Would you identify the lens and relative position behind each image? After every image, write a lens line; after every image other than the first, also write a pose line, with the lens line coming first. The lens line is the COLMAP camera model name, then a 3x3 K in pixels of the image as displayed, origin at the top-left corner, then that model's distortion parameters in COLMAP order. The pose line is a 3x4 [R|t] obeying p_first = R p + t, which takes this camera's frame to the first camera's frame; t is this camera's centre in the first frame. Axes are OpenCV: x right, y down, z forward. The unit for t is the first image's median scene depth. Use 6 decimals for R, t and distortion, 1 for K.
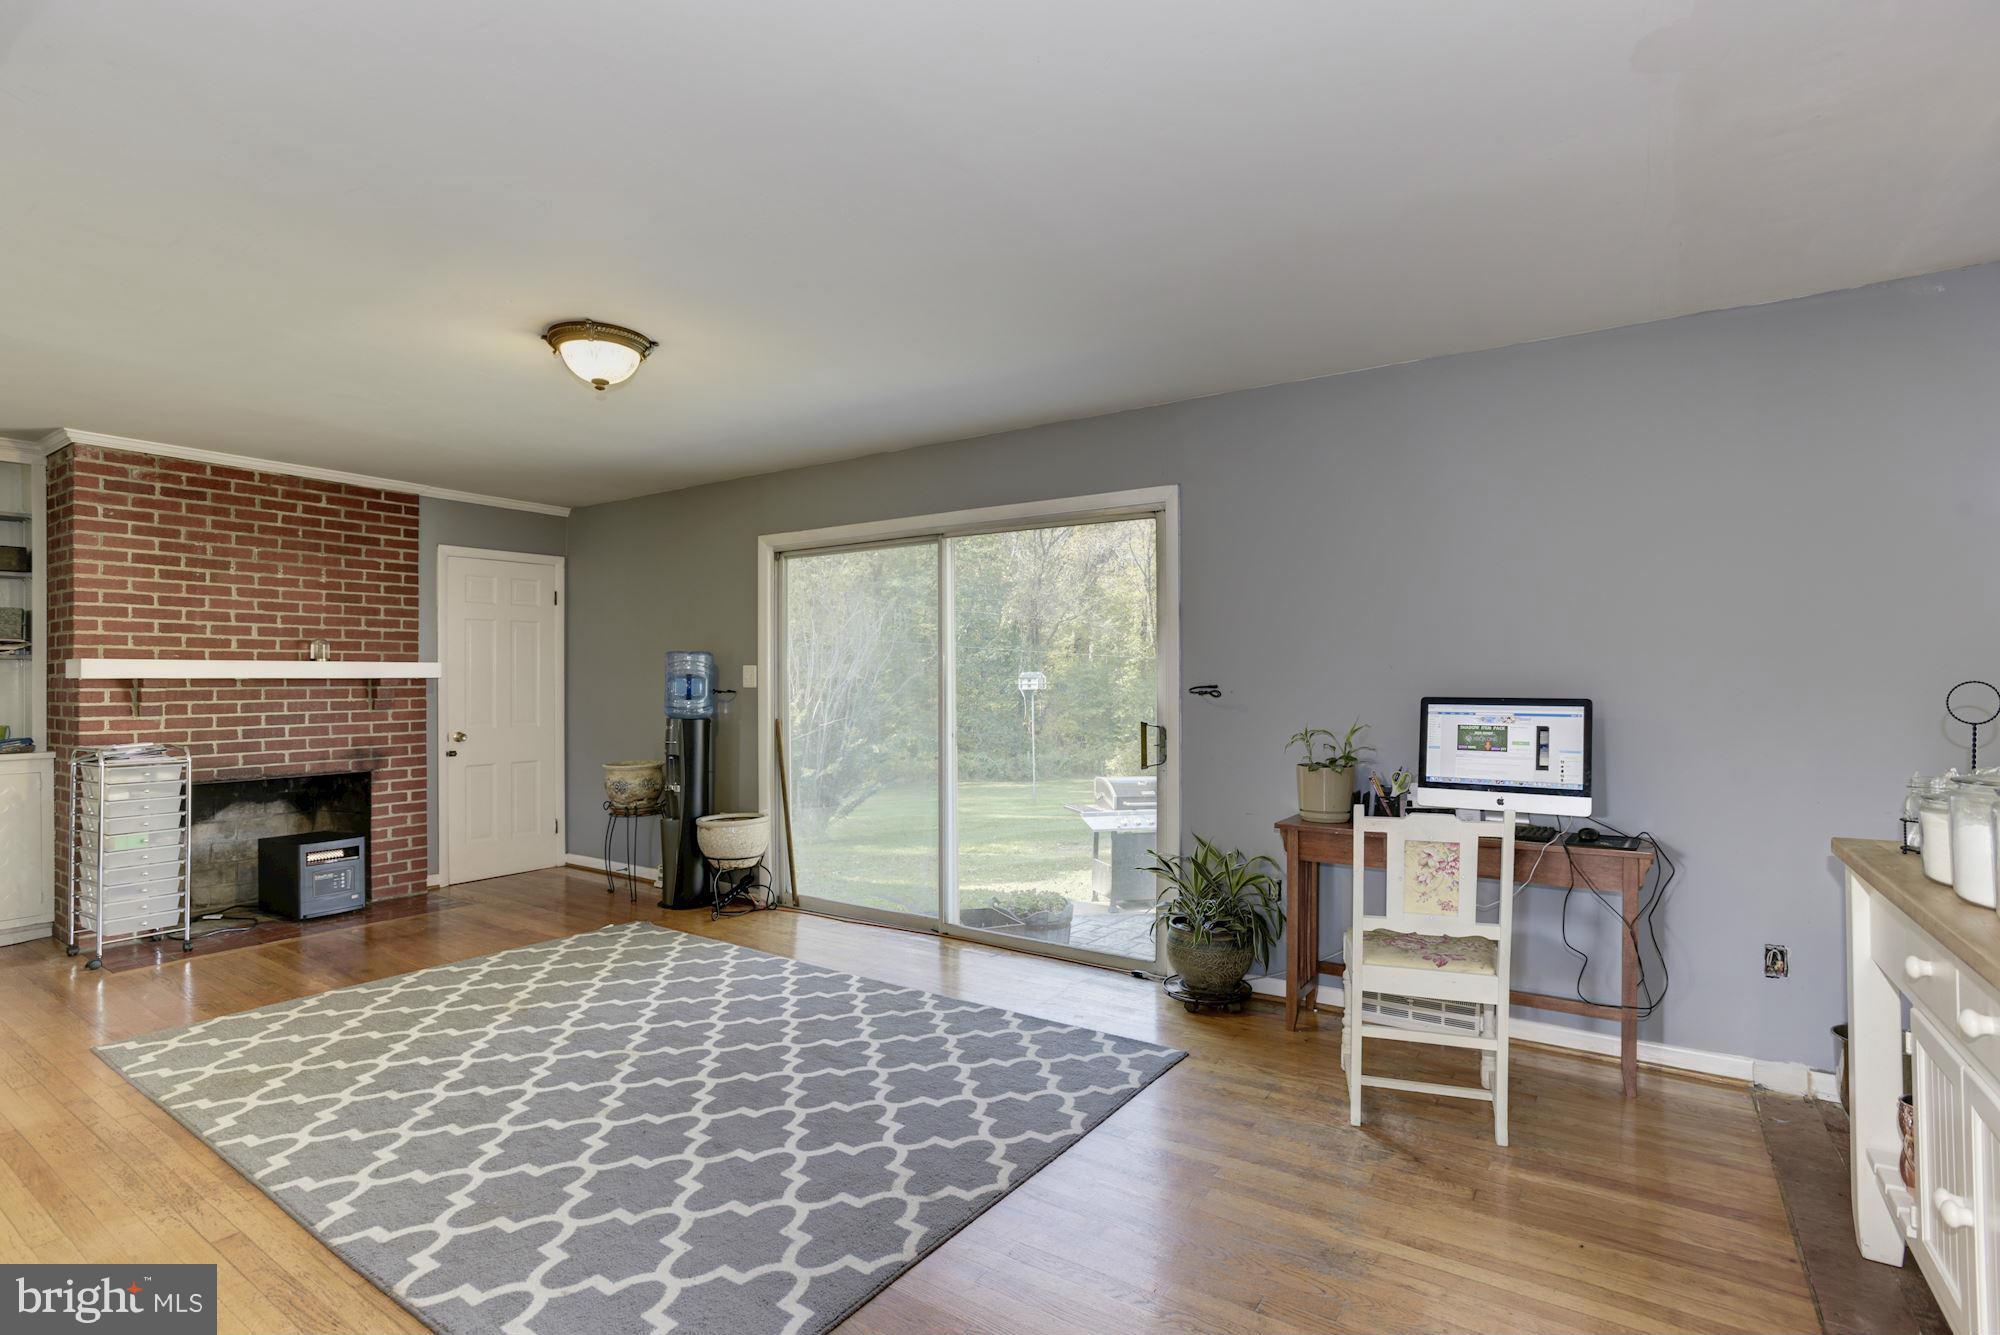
lens RADIAL K [[947.0, 0, 999.2], [0, 947.0, 679.9], [0, 0, 1]] dist [-0.059484, 0.025560]
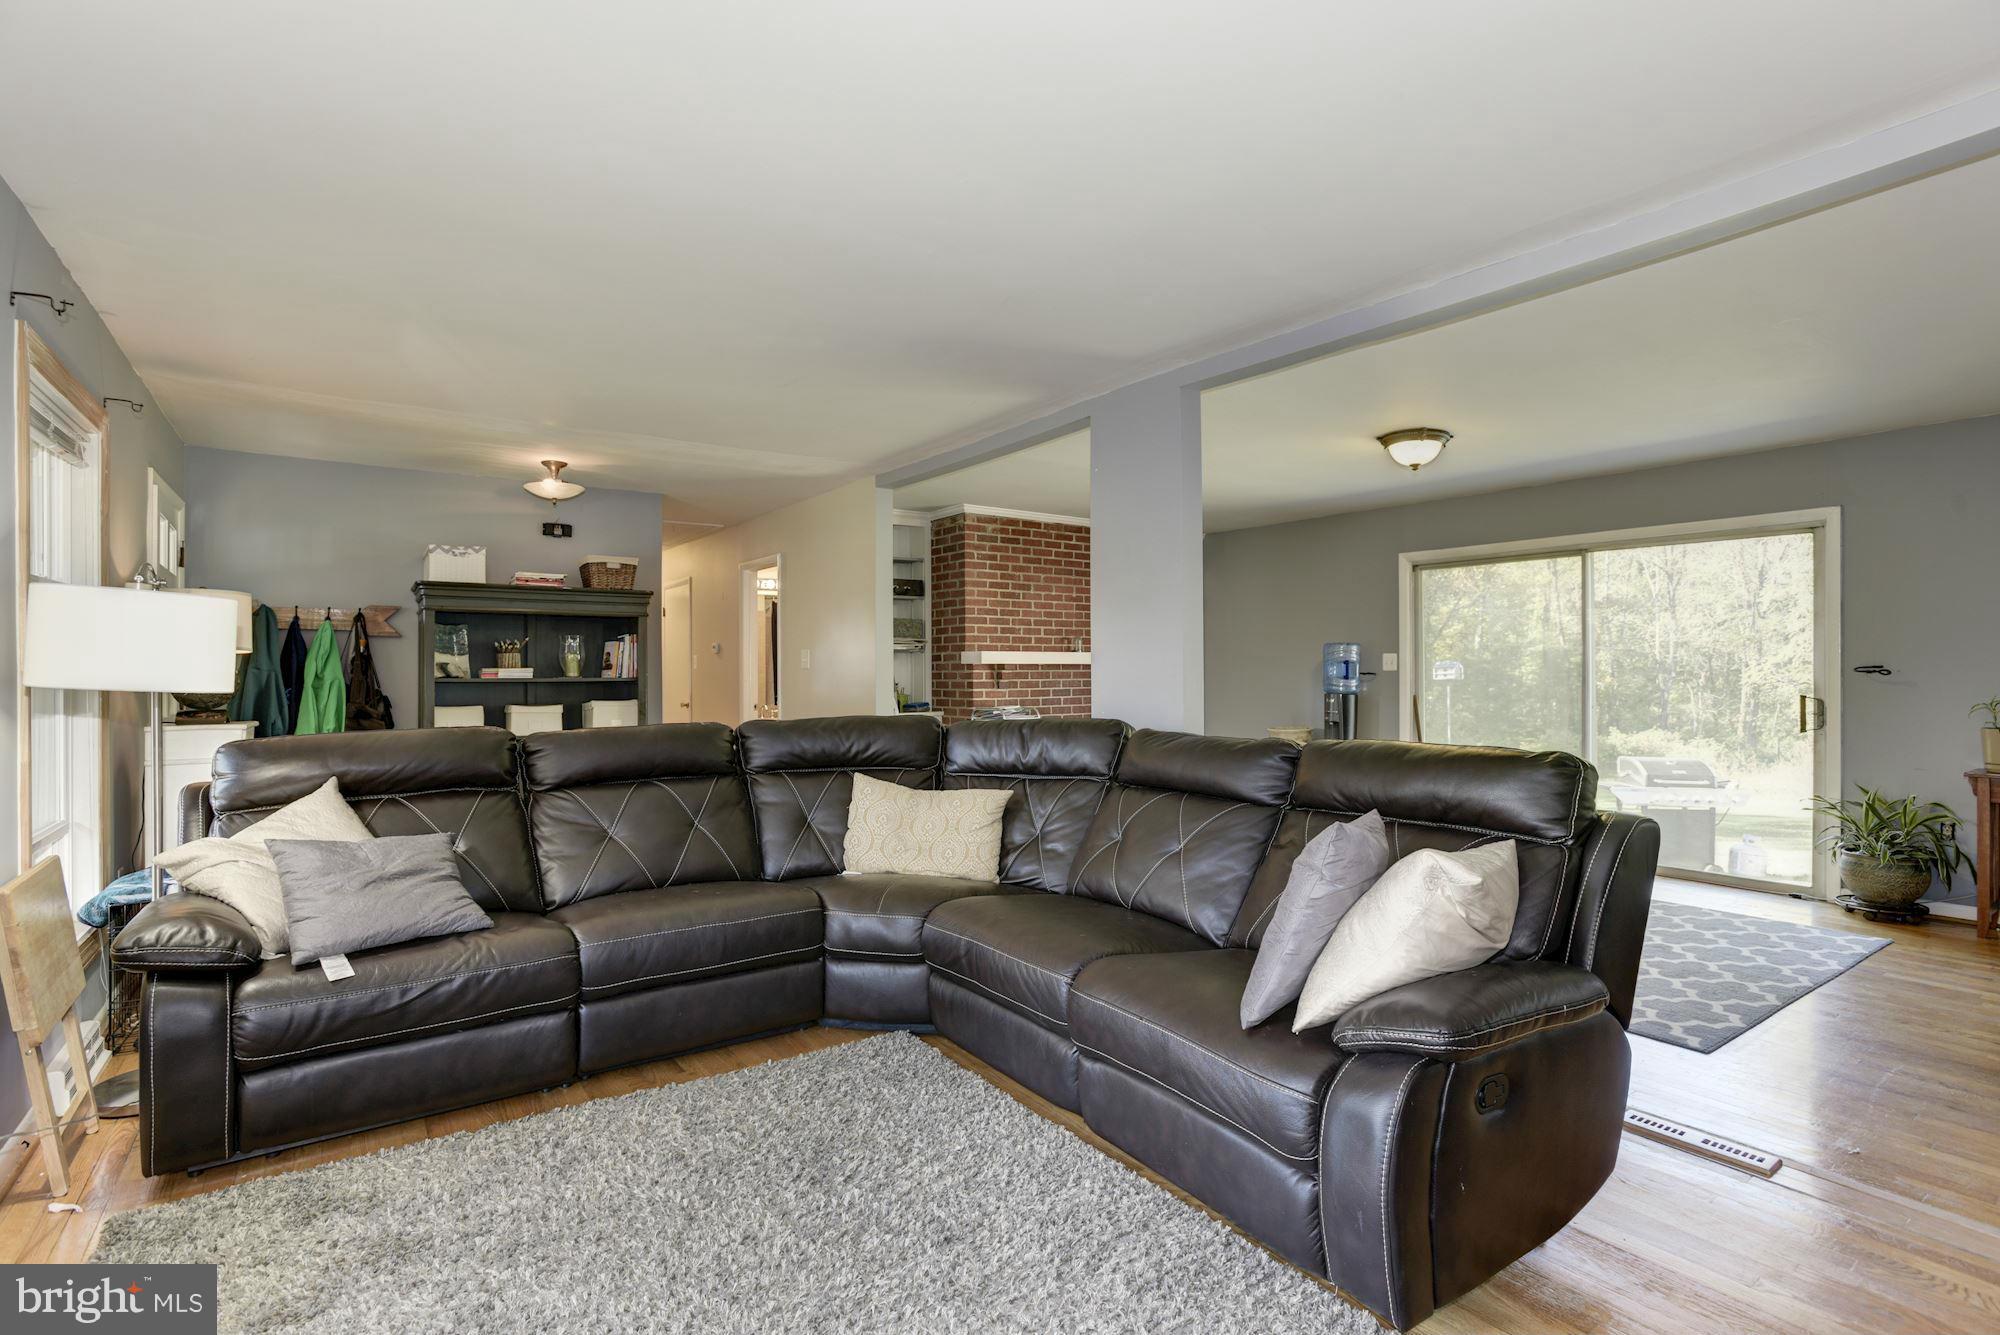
lens RADIAL K [[947.0, 0, 999.2], [0, 947.0, 679.9], [0, 0, 1]] dist [-0.059484, 0.025560]
pose [[0.936420, 0.002086, -0.350876, -0.369346], [0.000925, 0.999964, 0.008412, 0.011227], [0.350881, -0.008202, 0.936384, -0.458040]]
